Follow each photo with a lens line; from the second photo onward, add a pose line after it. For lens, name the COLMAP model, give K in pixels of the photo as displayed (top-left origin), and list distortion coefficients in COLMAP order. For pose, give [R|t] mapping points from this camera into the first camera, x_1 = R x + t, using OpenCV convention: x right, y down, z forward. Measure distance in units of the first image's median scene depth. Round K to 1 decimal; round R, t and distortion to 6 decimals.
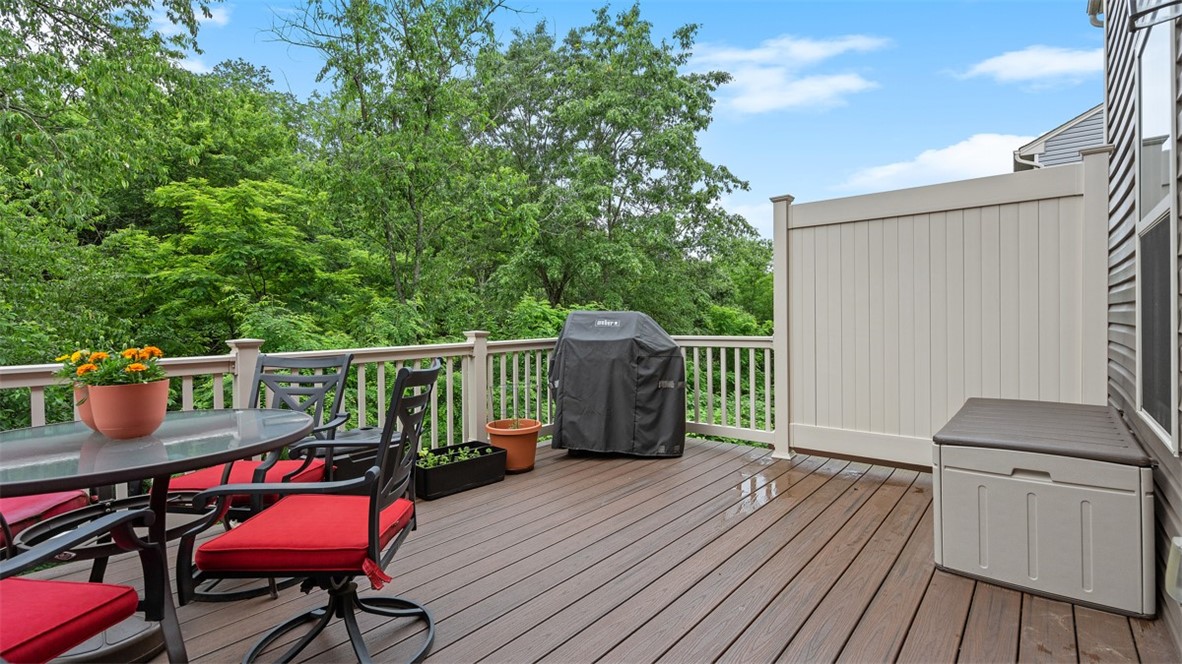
lens RADIAL K [[535.0, 0, 585.1], [0, 535.0, 325.3], [0, 0, 1]] dist [-0.010928, 0.005585]
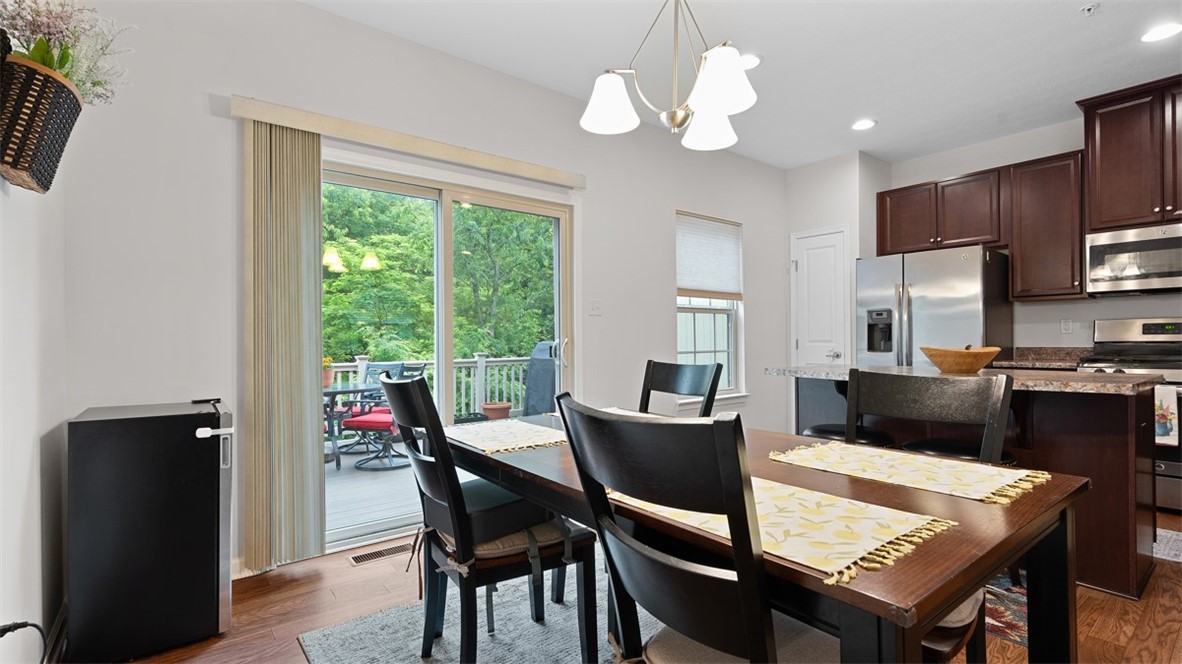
lens RADIAL K [[535.0, 0, 590.8], [0, 535.0, 340.5], [0, 0, 1]] dist [-0.010928, 0.005585]
pose [[0.981574, 0.006830, -0.190960, 0.193725], [-0.008821, 0.999915, -0.009574, -0.006559], [0.190879, 0.011082, 0.981551, -0.269688]]
